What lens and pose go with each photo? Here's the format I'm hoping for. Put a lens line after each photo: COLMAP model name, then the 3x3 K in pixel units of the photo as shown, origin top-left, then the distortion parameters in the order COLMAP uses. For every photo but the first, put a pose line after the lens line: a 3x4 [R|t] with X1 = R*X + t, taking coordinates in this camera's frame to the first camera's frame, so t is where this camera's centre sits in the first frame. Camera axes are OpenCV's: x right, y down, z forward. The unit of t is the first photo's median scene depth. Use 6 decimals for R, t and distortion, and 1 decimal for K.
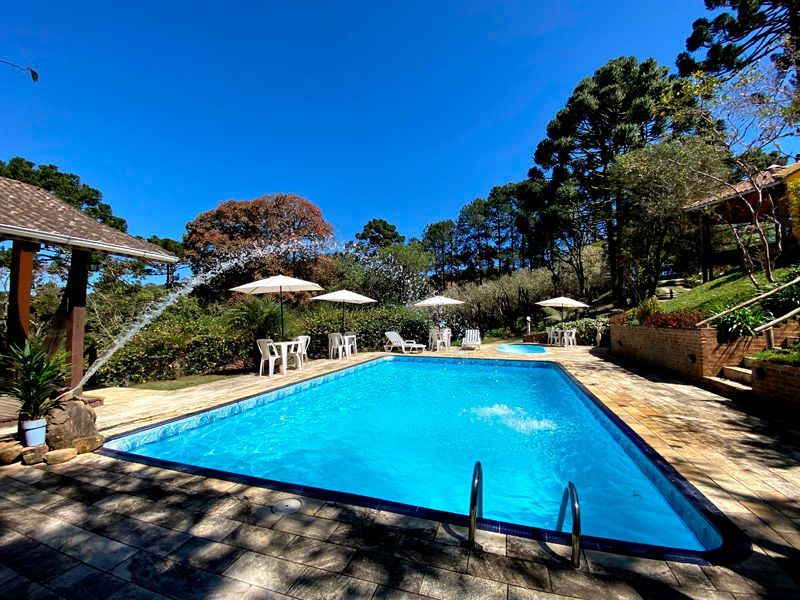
lens RADIAL K [[326.6, 0, 402.6], [0, 326.6, 301.5], [0, 0, 1]] dist [0.021595, -0.021119]
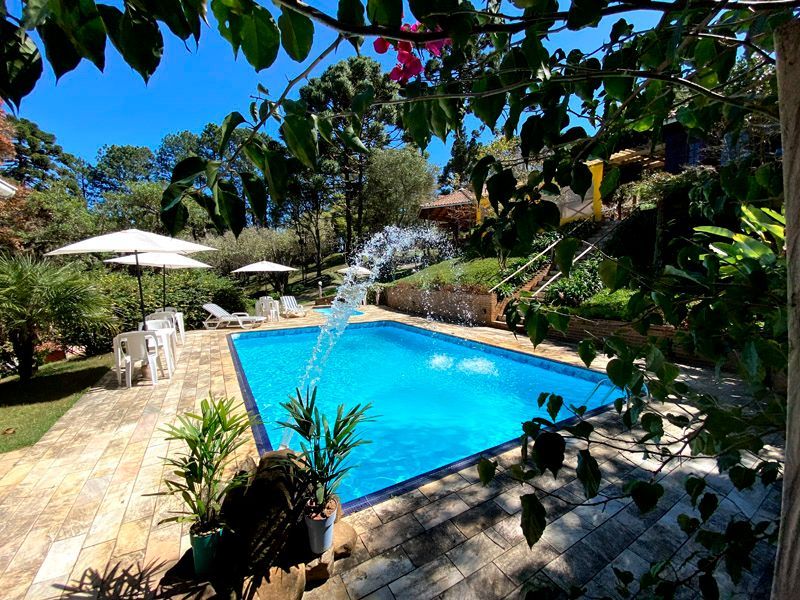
lens RADIAL K [[328.2, 0, 403.1], [0, 328.2, 301.1], [0, 0, 1]] dist [0.024694, -0.021889]
pose [[0.640585, -0.052413, 0.766096, -0.356802], [-0.045136, 0.993373, 0.105704, -0.022056], [-0.766560, -0.102291, 0.633974, 0.124648]]
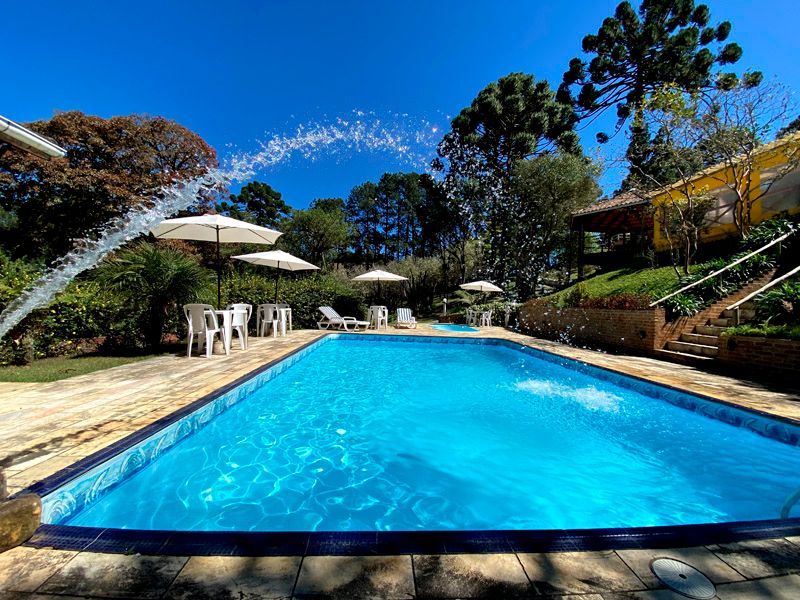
lens RADIAL K [[322.6, 0, 399.7], [0, 322.6, 305.8], [0, 0, 1]] dist [0.019839, -0.020721]
pose [[0.924929, 0.041329, 0.377886, -0.179070], [-0.064485, 0.996723, 0.048828, 0.036279], [-0.374629, -0.069530, 0.924564, 0.134137]]
